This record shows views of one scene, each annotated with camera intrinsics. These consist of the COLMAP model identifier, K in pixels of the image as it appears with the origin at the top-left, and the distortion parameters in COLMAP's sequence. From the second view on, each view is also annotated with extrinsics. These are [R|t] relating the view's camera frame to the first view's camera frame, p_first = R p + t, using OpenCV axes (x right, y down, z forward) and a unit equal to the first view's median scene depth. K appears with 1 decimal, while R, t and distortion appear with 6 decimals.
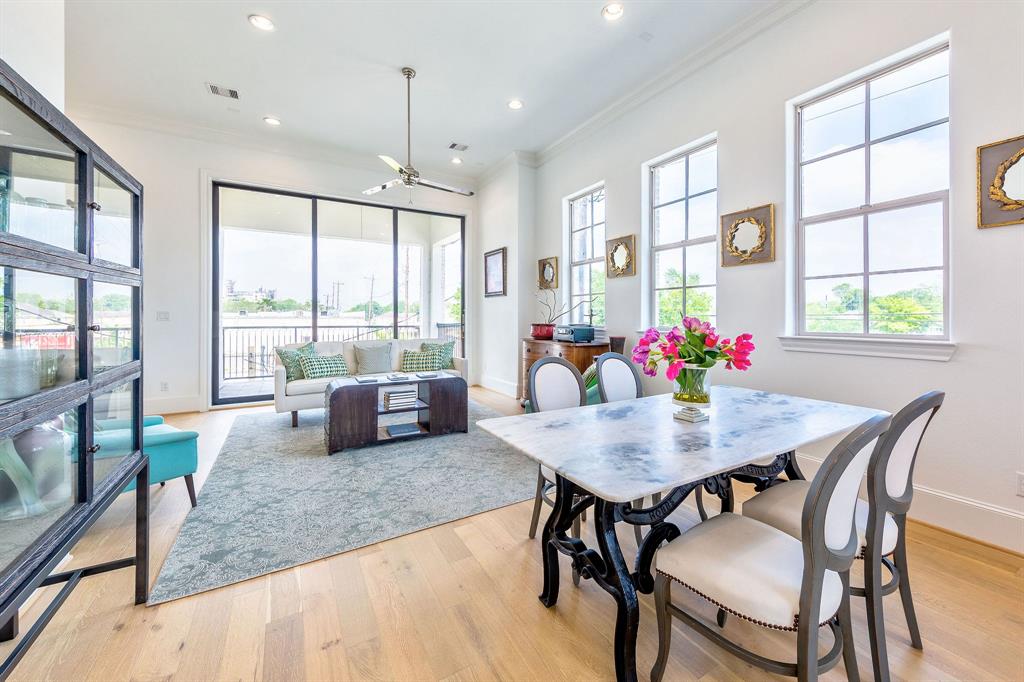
lens RADIAL K [[356.5, 0, 476.9], [0, 356.5, 315.4], [0, 0, 1]] dist [-0.002845, -0.000229]
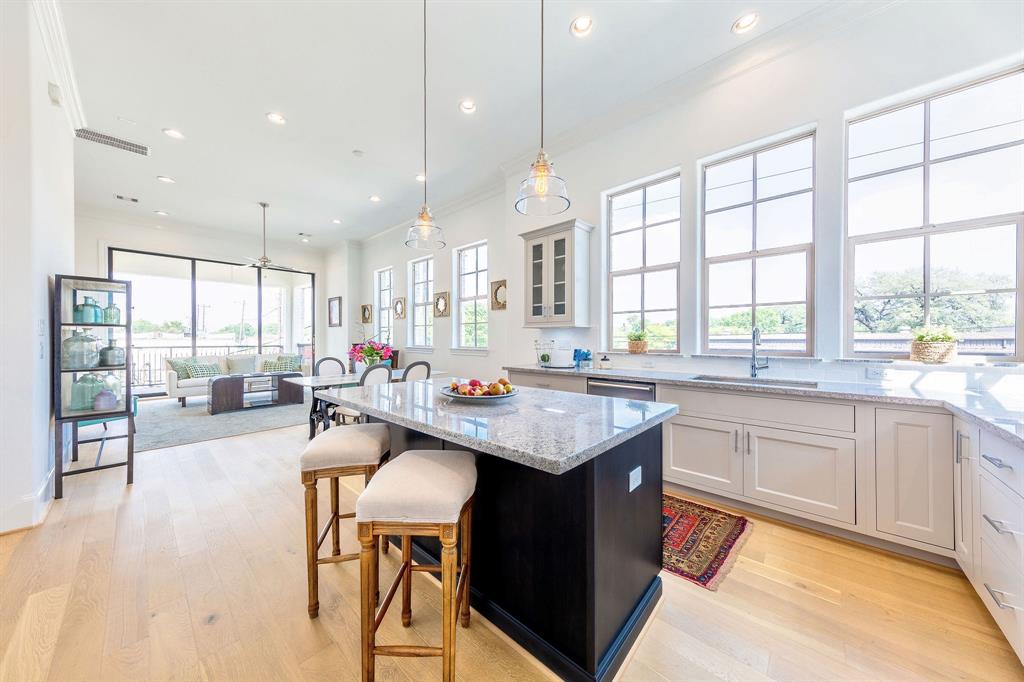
lens RADIAL K [[356.5, 0, 517.7], [0, 356.5, 342.0], [0, 0, 1]] dist [-0.002845, -0.000229]
pose [[0.933770, 0.000762, 0.357872, 0.267662], [-0.005531, 0.999909, 0.012305, -0.010261], [-0.357830, -0.013469, 0.933690, -0.847744]]
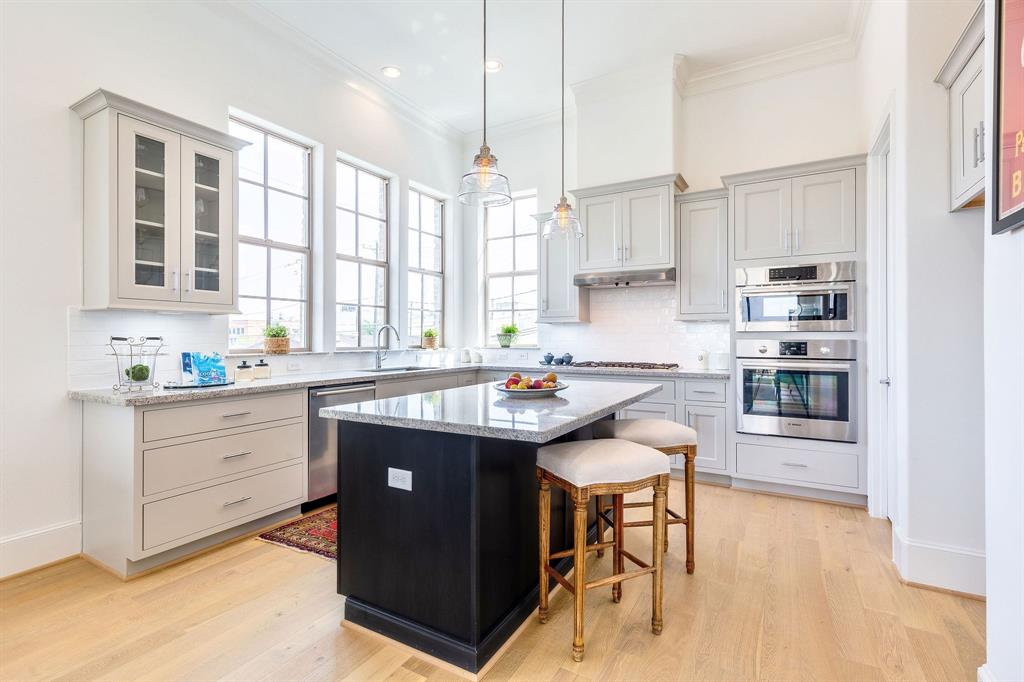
lens RADIAL K [[472.1, 0, 513.1], [0, 472.1, 340.6], [0, 0, 1]] dist [0.006461, 0.000260]
pose [[-0.576513, -0.002923, 0.817082, -2.304962], [-0.004982, 0.999988, 0.000063, 0.056386], [-0.817073, -0.004035, -0.576521, 4.857835]]
